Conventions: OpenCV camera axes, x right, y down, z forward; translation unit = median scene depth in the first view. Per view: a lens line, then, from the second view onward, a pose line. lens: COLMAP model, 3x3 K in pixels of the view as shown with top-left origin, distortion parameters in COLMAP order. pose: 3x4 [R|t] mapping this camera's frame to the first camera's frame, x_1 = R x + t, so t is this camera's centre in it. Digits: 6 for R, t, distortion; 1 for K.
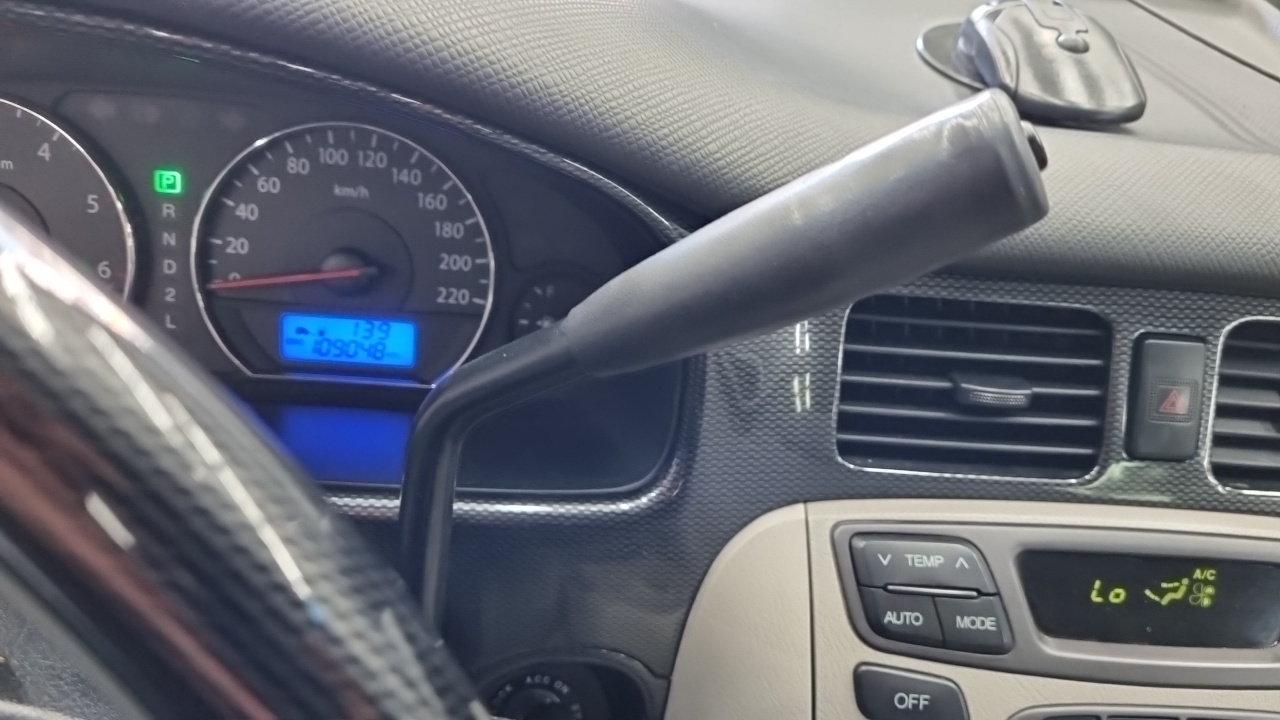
lens RADIAL K [[943.0, 0, 632.1], [0, 943.0, 364.9], [0, 0, 1]] dist [0.039875, -0.033963]
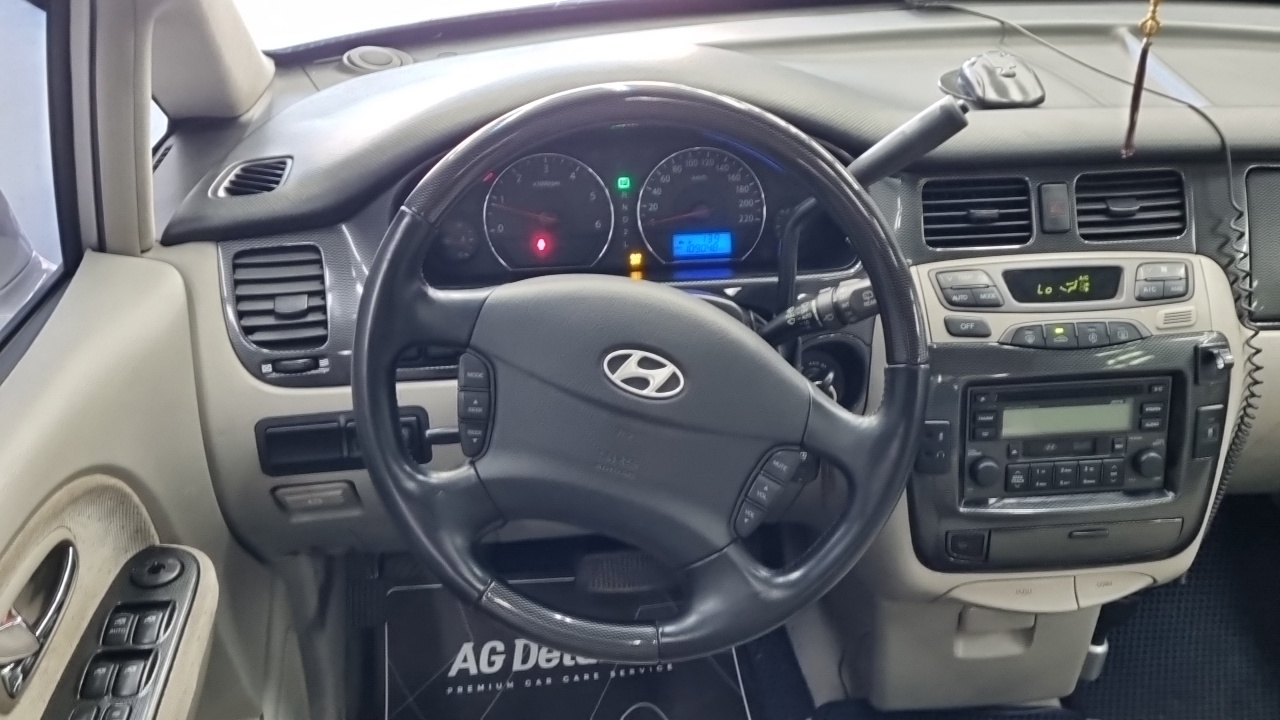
lens RADIAL K [[1217.5, 0, 637.7], [0, 1217.5, 361.6], [0, 0, 1]] dist [0.034785, 0.000000]
pose [[0.992051, -0.122819, -0.027382, -0.421828], [0.119101, 0.986692, -0.110694, 0.568514], [0.040613, 0.106553, 0.993477, -1.899010]]
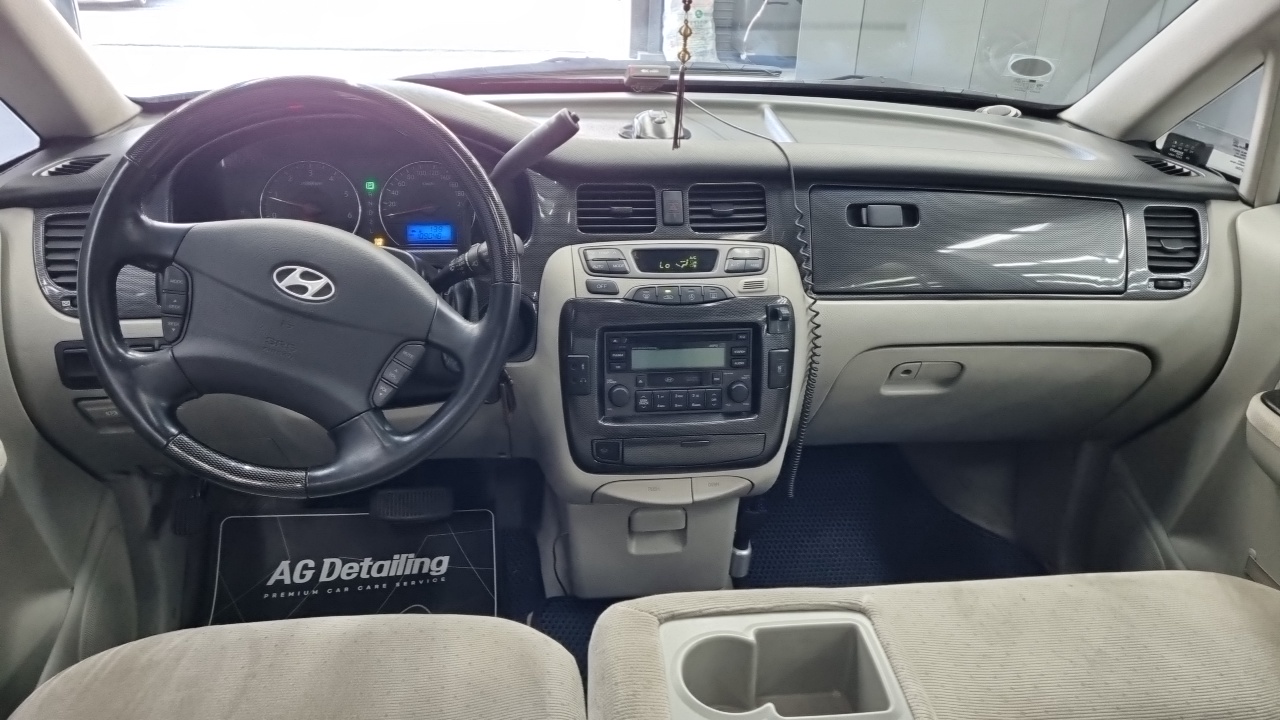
lens RADIAL K [[943.0, 0, 640.0], [0, 943.0, 359.3], [0, 0, 1]] dist [0.039875, -0.033963]
pose [[0.993492, -0.104949, 0.044261, 0.199512], [0.111259, 0.977382, -0.179850, 1.023853], [-0.024385, 0.183604, 0.982698, -1.980140]]
